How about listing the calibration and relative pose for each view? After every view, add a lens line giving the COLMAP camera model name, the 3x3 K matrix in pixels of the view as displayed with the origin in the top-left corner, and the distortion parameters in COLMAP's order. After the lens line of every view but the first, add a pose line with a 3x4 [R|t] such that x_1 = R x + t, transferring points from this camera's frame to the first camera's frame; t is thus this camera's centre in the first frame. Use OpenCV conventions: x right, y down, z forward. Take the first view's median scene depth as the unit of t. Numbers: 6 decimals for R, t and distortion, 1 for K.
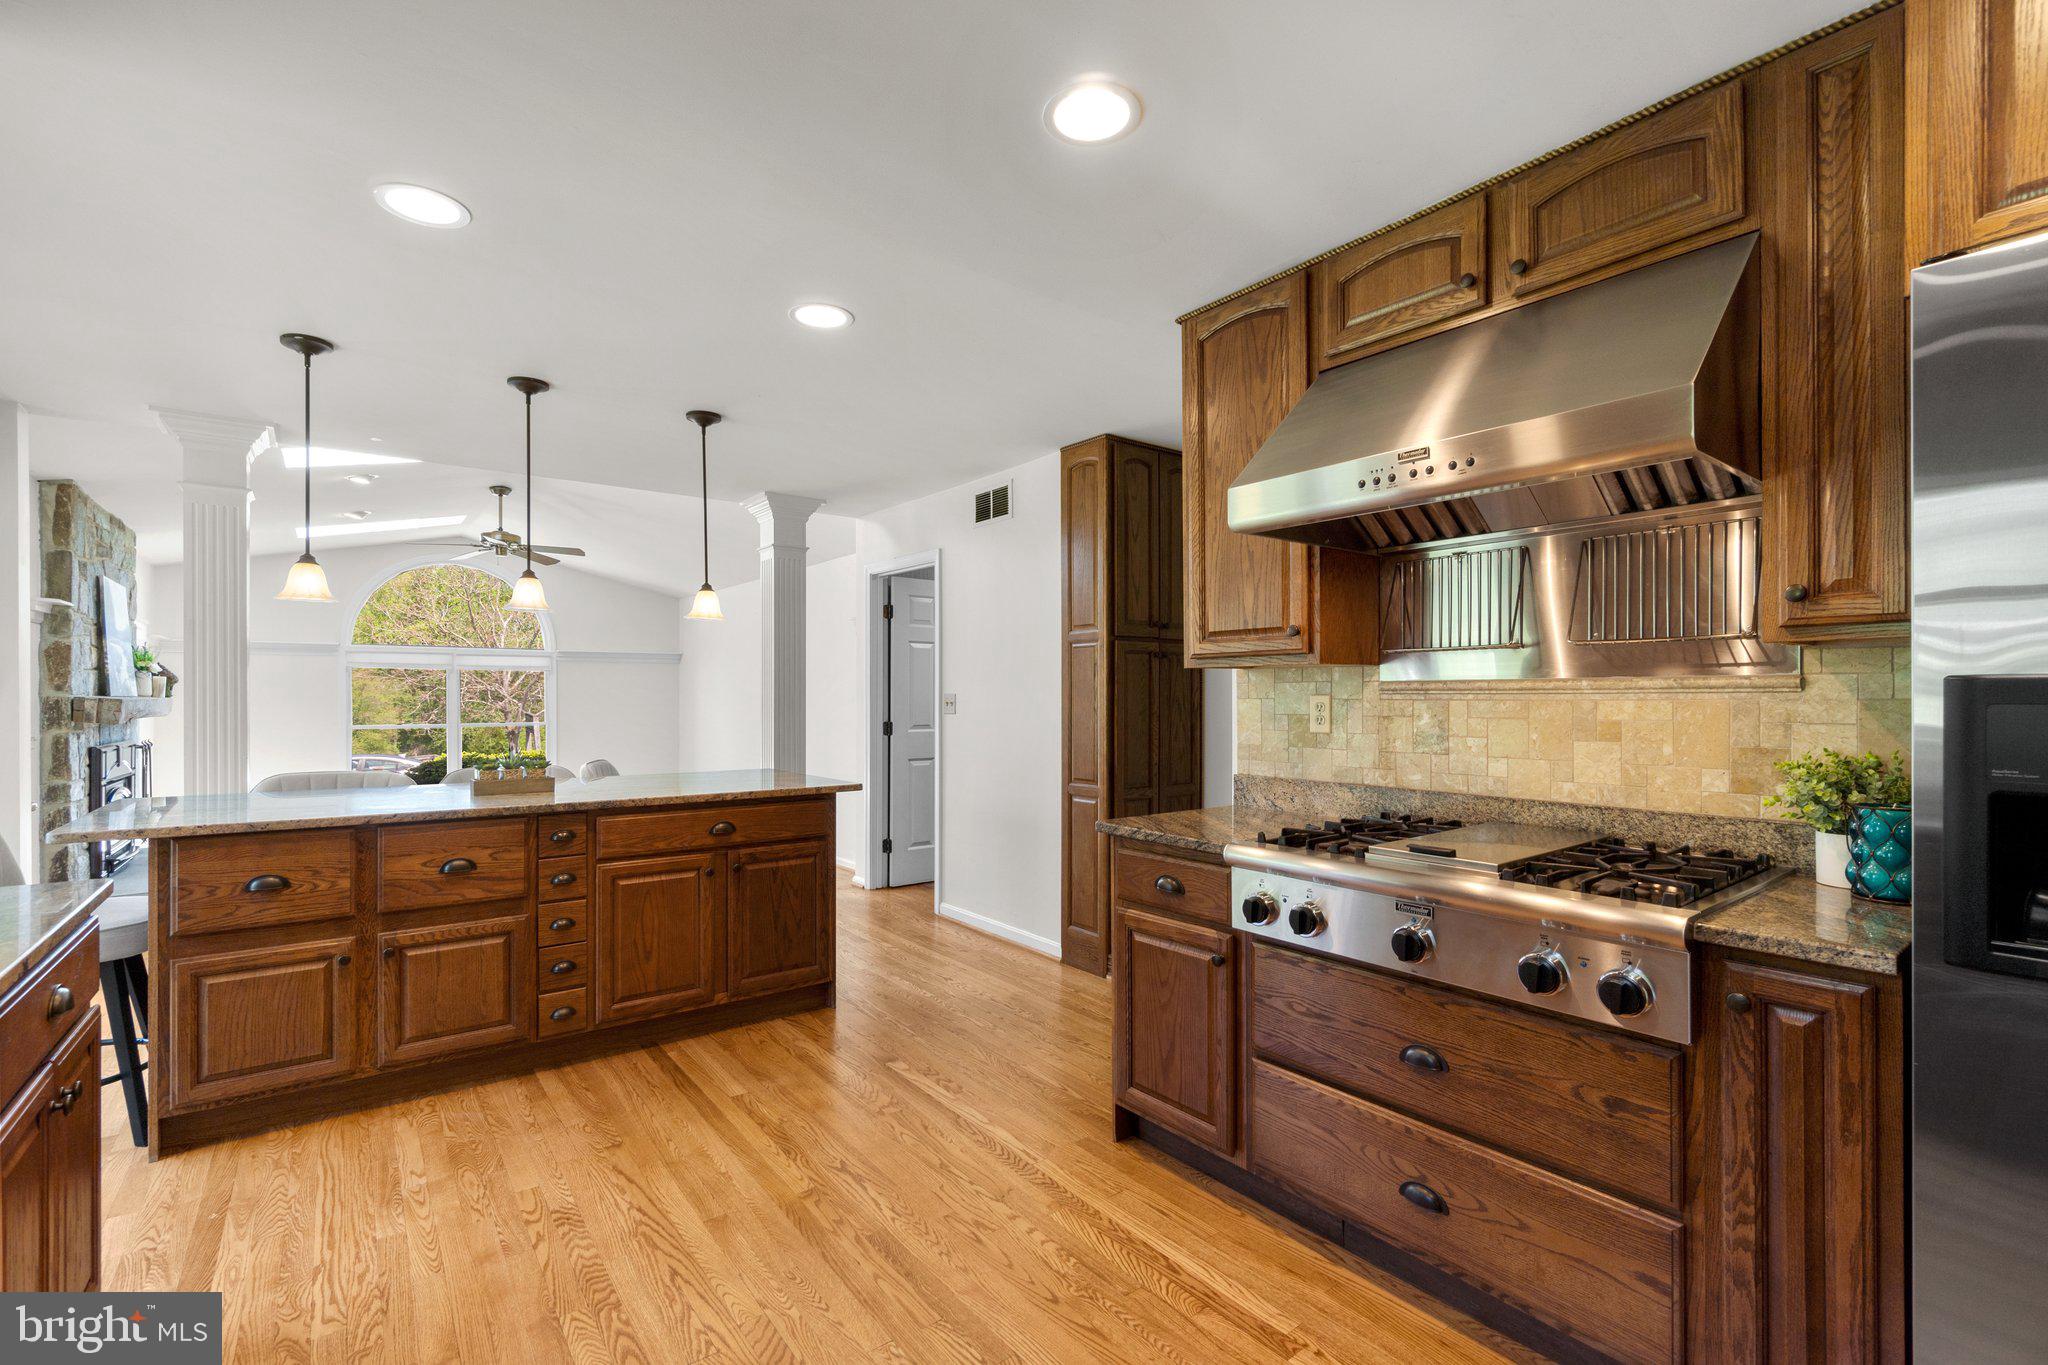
lens RADIAL K [[889.6, 0, 1005.1], [0, 889.6, 691.4], [0, 0, 1]] dist [-0.003842, 0.001070]
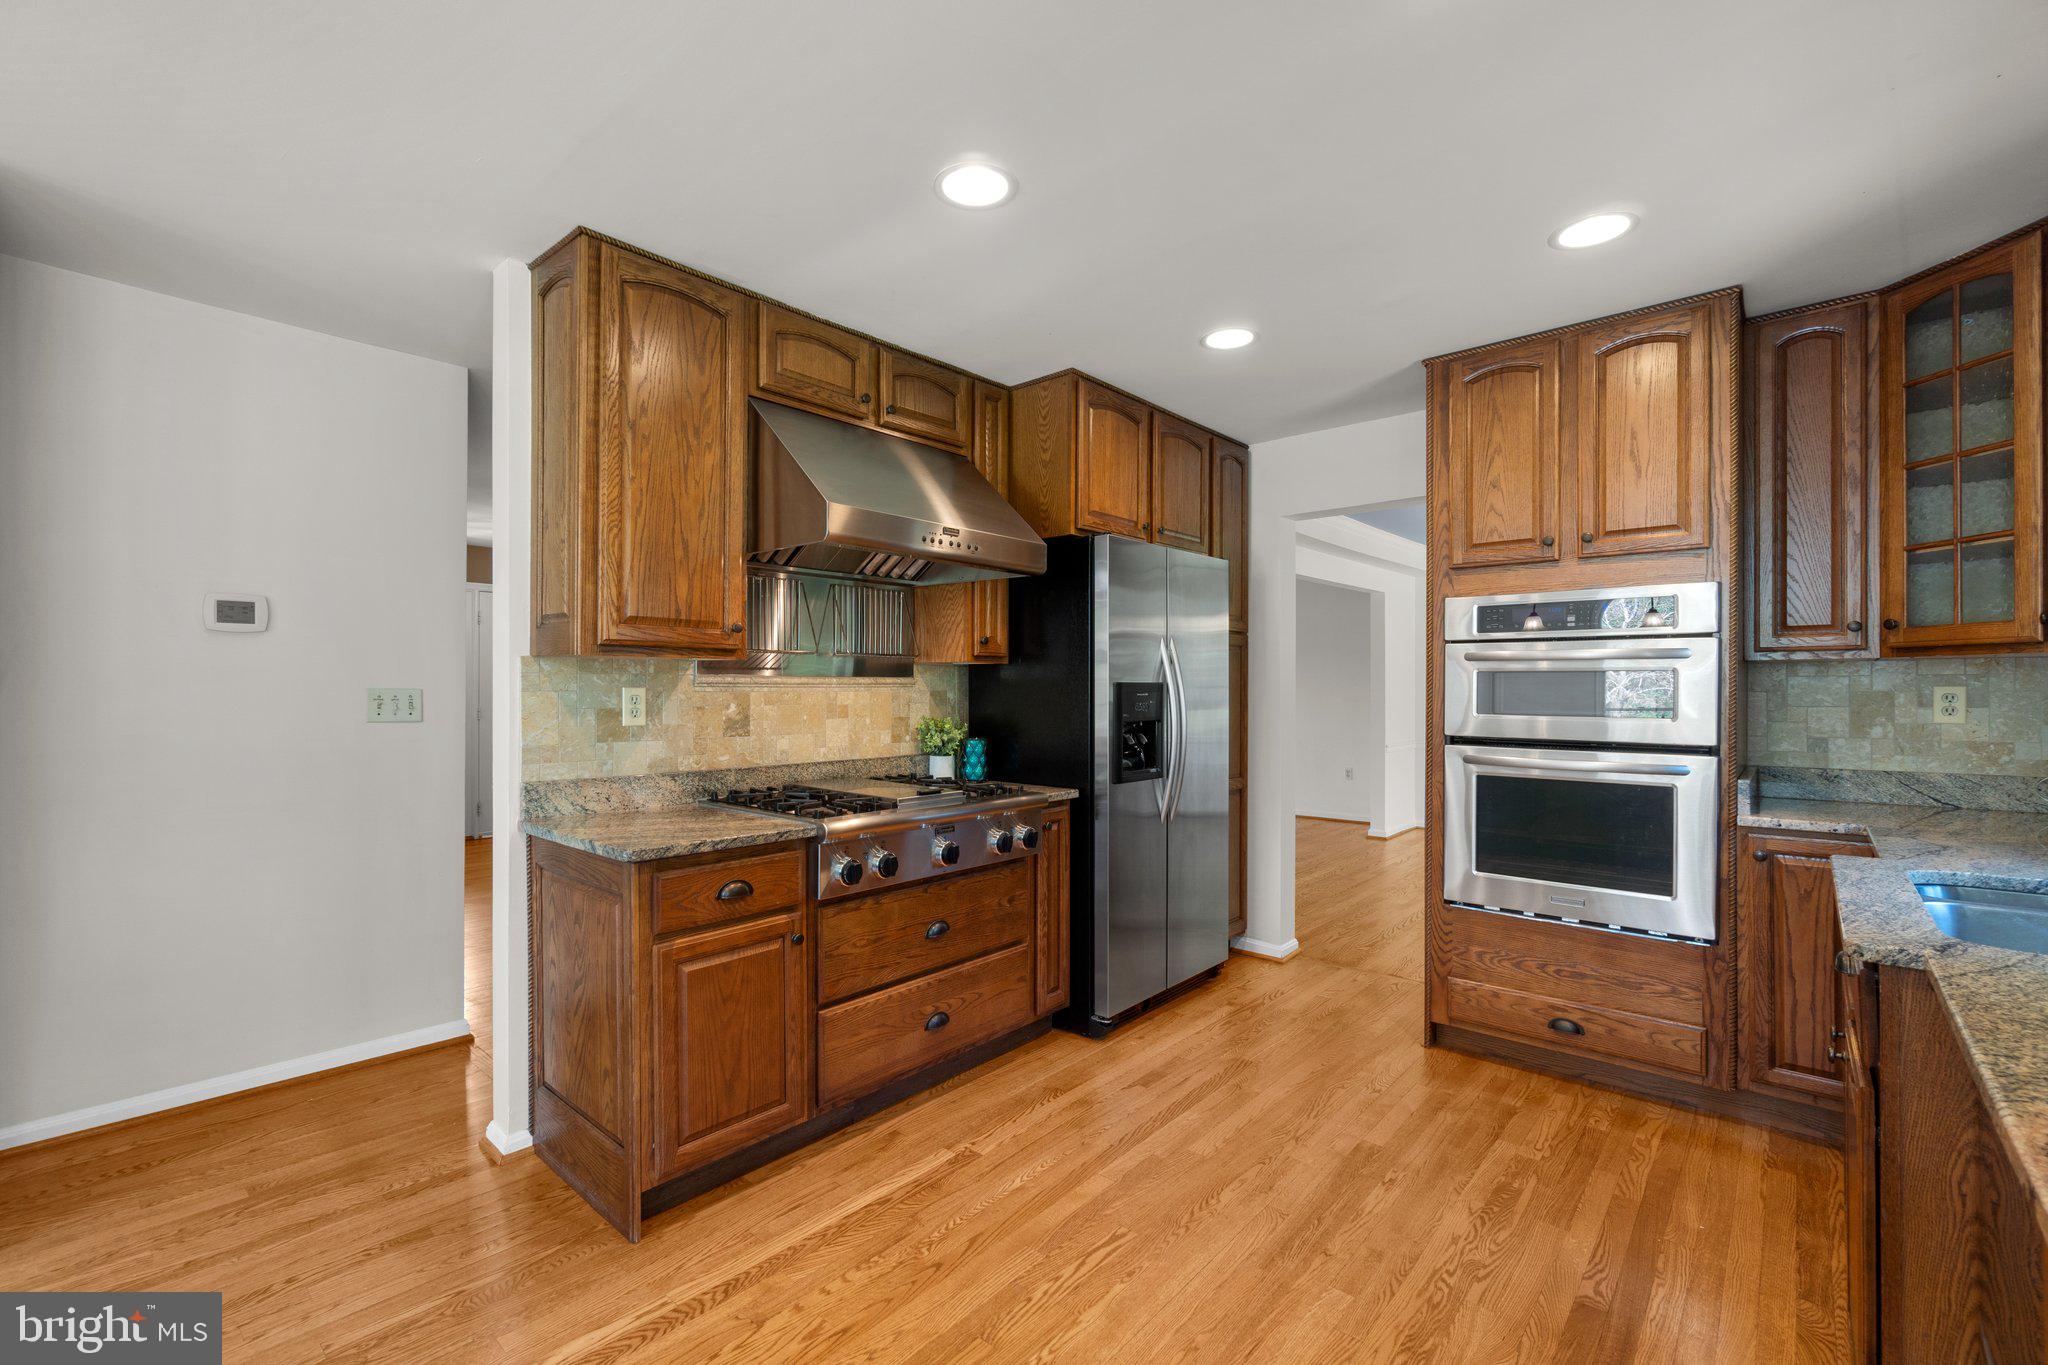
lens RADIAL K [[889.6, 0, 1023.4], [0, 889.6, 680.8], [0, 0, 1]] dist [-0.003842, 0.001070]
pose [[-0.203620, 0.007214, 0.979023, -0.860048], [-0.007968, 0.999928, -0.009025, 0.002801], [-0.979018, -0.009638, -0.203548, 0.965057]]
